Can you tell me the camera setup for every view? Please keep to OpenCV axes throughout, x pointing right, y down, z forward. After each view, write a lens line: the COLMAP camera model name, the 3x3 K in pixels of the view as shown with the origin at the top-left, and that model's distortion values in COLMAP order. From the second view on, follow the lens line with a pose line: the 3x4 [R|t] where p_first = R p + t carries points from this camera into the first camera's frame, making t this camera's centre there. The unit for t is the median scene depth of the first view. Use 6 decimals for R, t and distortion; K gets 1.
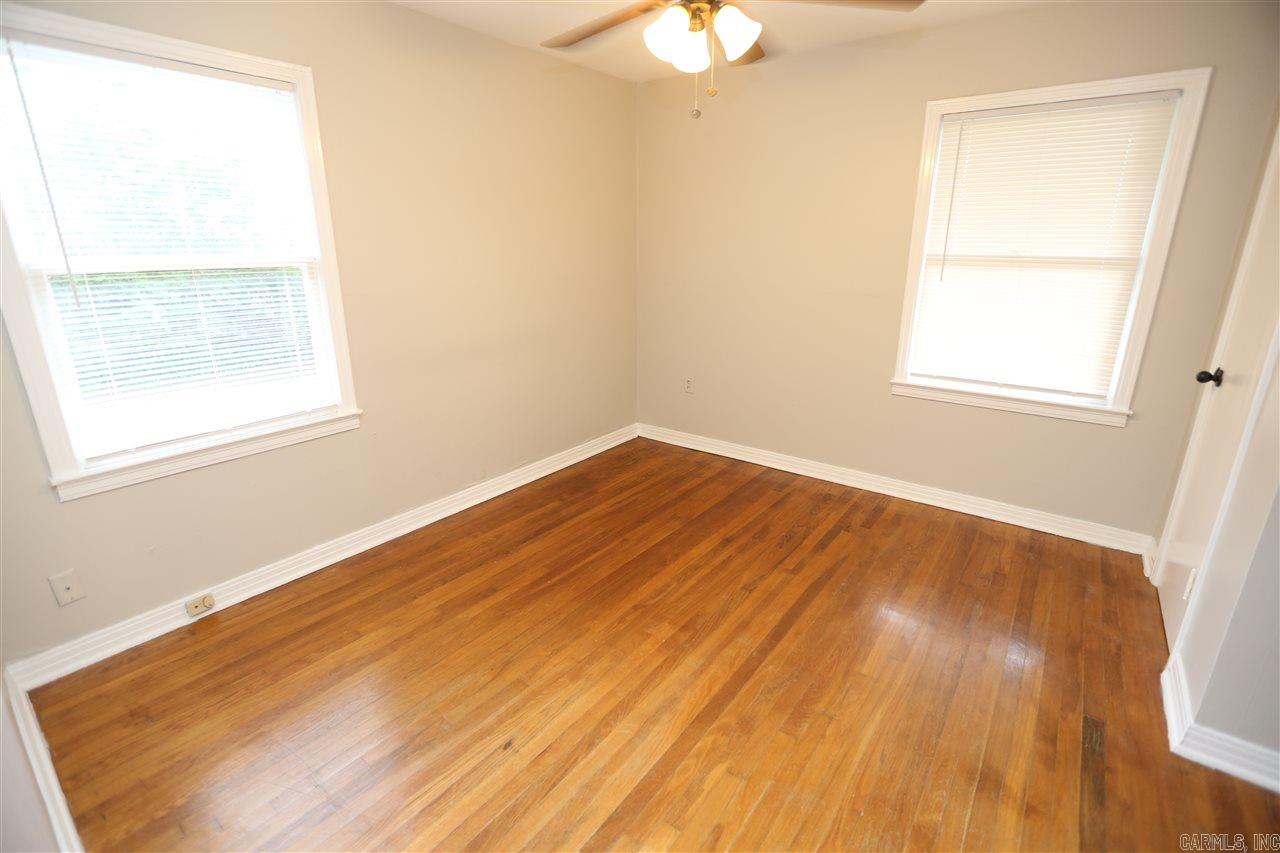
lens RADIAL K [[581.9, 0, 637.0], [0, 581.9, 421.1], [0, 0, 1]] dist [-0.042758, 0.009148]
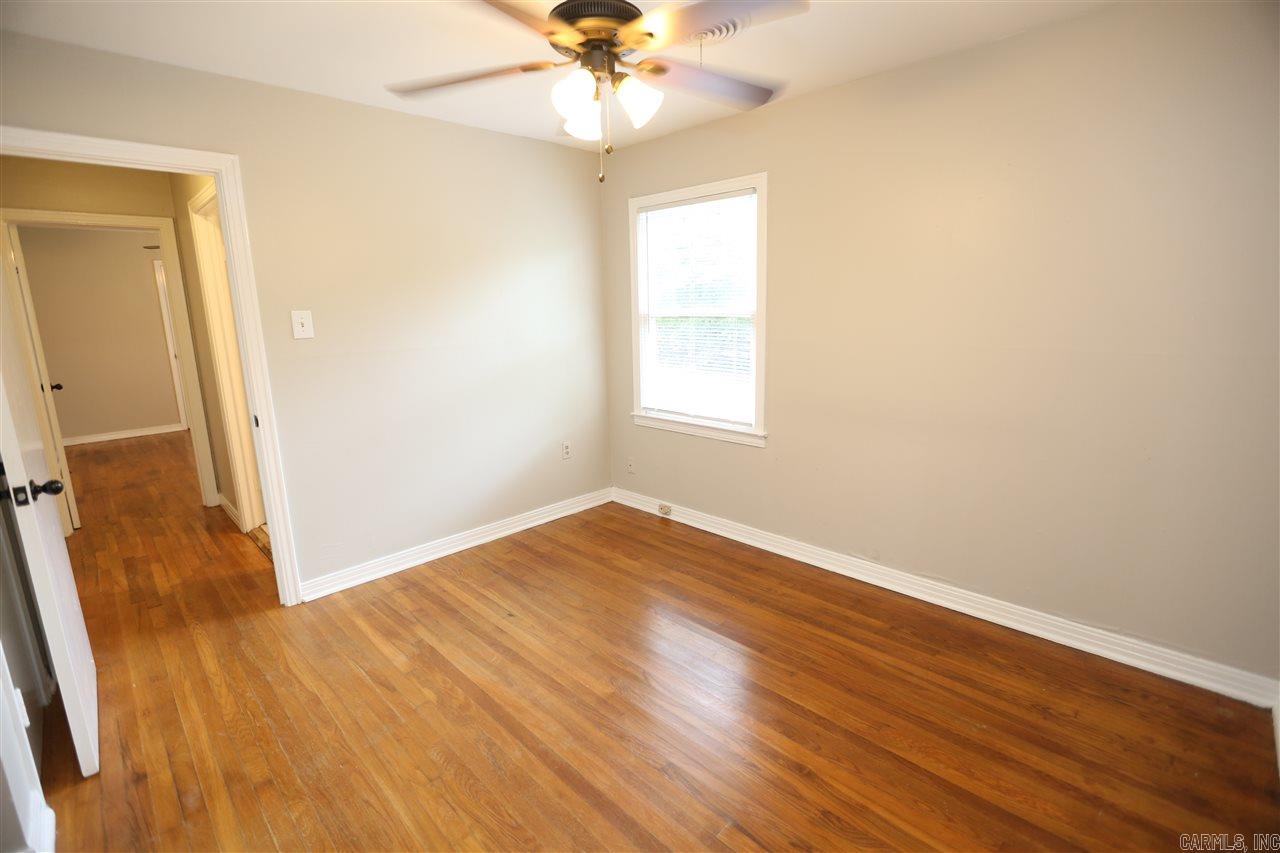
lens RADIAL K [[581.9, 0, 635.0], [0, 581.9, 421.2], [0, 0, 1]] dist [-0.042758, 0.009148]
pose [[-0.140869, 0.195890, -0.970455, 0.893850], [-0.264963, 0.937012, 0.227601, -0.300693], [0.953913, 0.289197, -0.080093, 0.984899]]
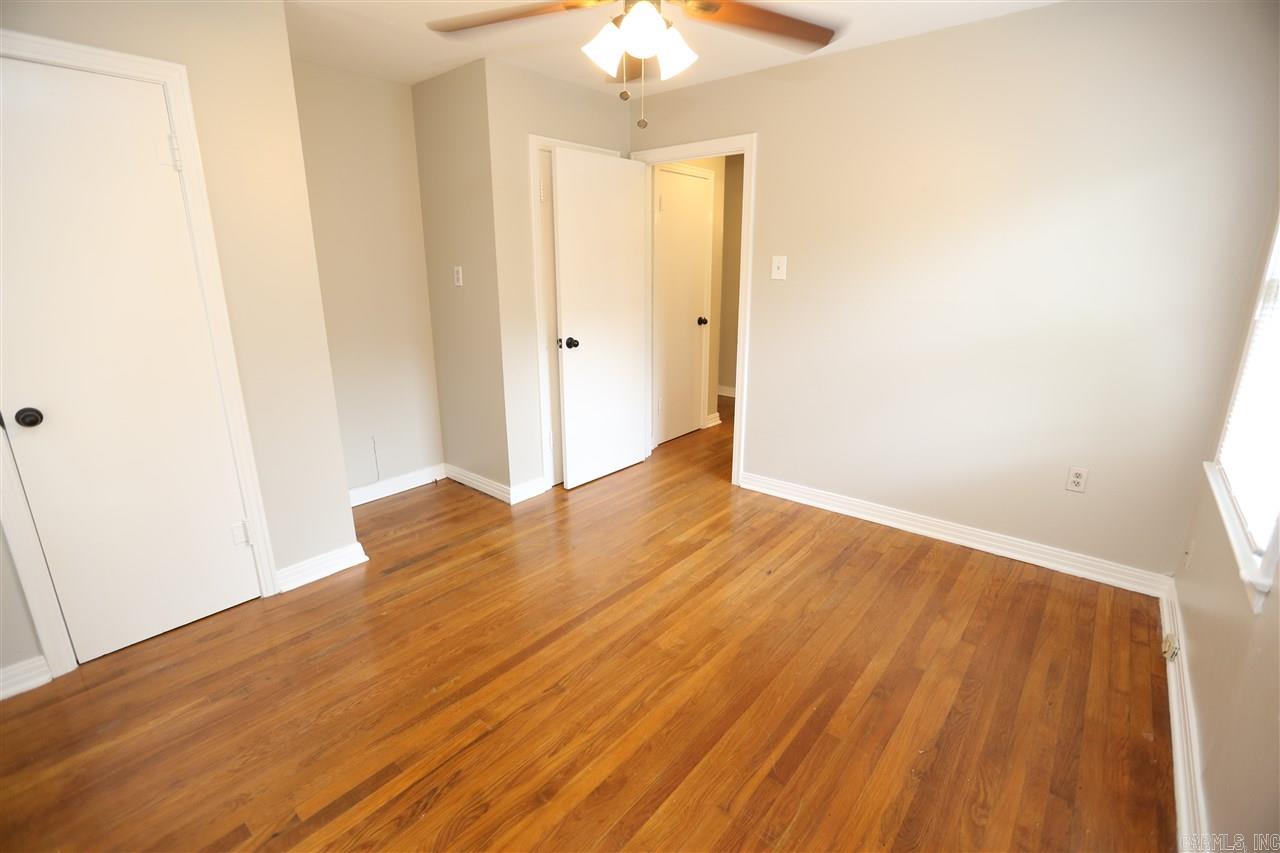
lens RADIAL K [[581.9, 0, 638.6], [0, 581.9, 423.8], [0, 0, 1]] dist [-0.042758, 0.009148]
pose [[-0.999014, -0.005192, 0.044083, 0.050720], [0.019288, 0.843686, 0.536491, -0.490620], [-0.039978, 0.536812, -0.842754, 1.621765]]
